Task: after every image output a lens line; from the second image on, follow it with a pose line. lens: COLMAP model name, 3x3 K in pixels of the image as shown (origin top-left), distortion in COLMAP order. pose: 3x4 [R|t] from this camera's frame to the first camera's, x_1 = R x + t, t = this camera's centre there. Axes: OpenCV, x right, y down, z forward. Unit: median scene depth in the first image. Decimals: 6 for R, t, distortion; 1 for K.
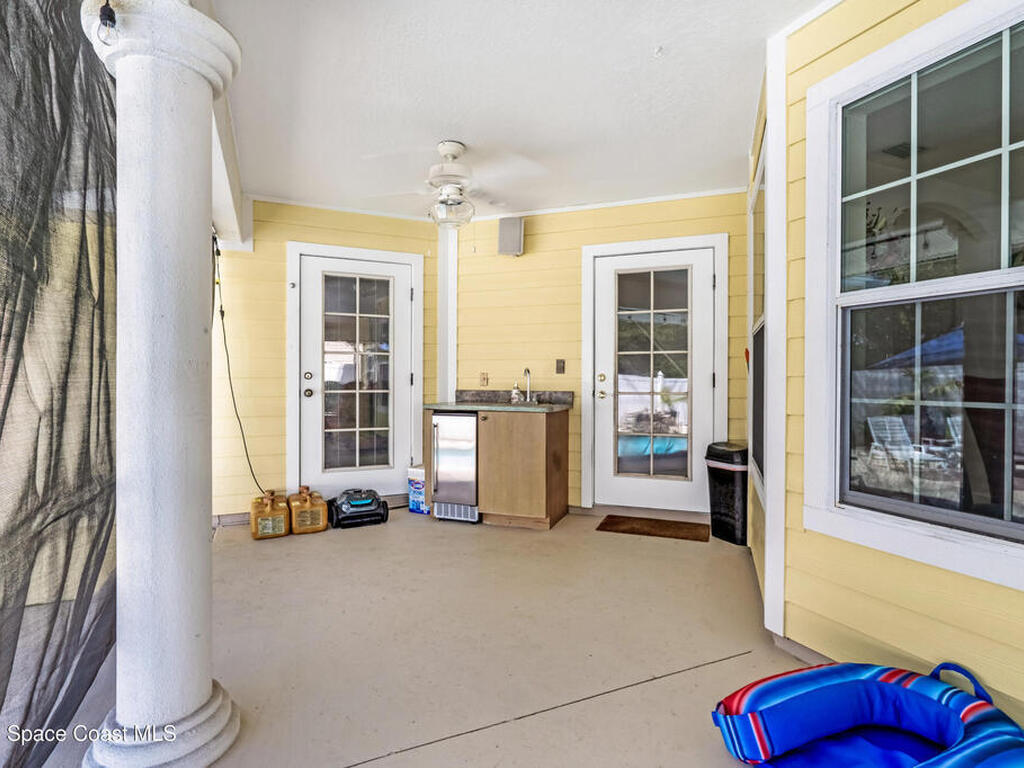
lens RADIAL K [[538.1, 0, 508.0], [0, 538.1, 385.4], [0, 0, 1]] dist [-0.003799, -0.000666]
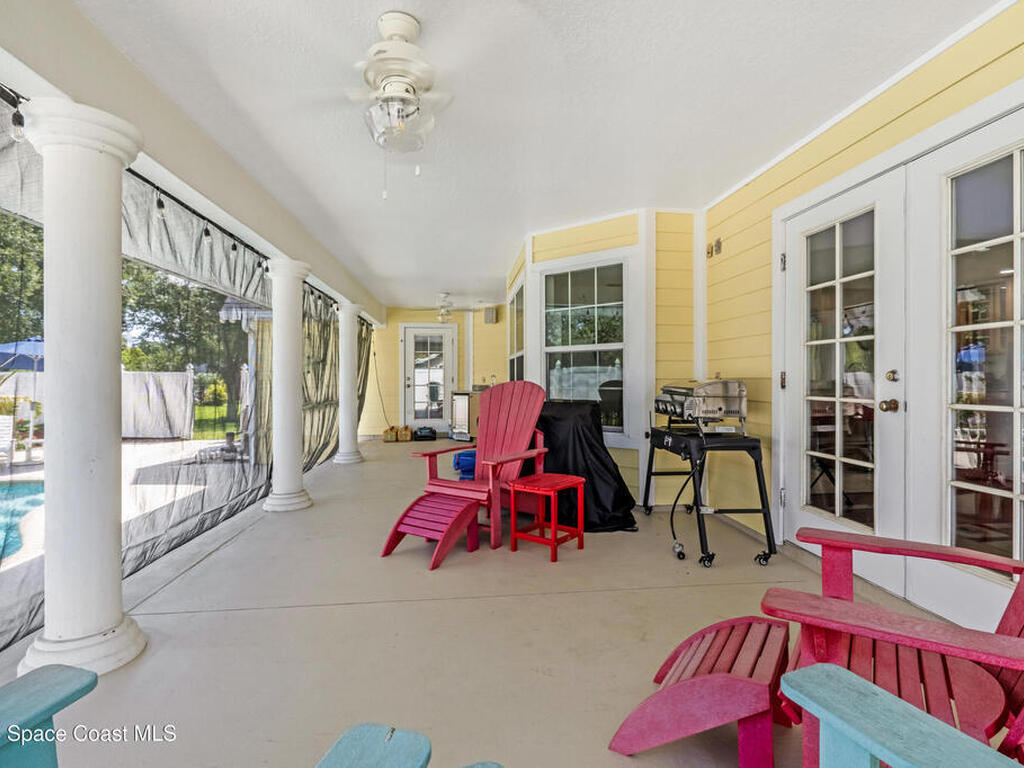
lens RADIAL K [[538.1, 0, 515.8], [0, 538.1, 380.7], [0, 0, 1]] dist [-0.003799, -0.000666]
pose [[0.953197, -0.003085, -0.302333, 0.824310], [0.003530, 0.999993, 0.000925, -0.010858], [0.302328, -0.001949, 0.953202, -1.149324]]
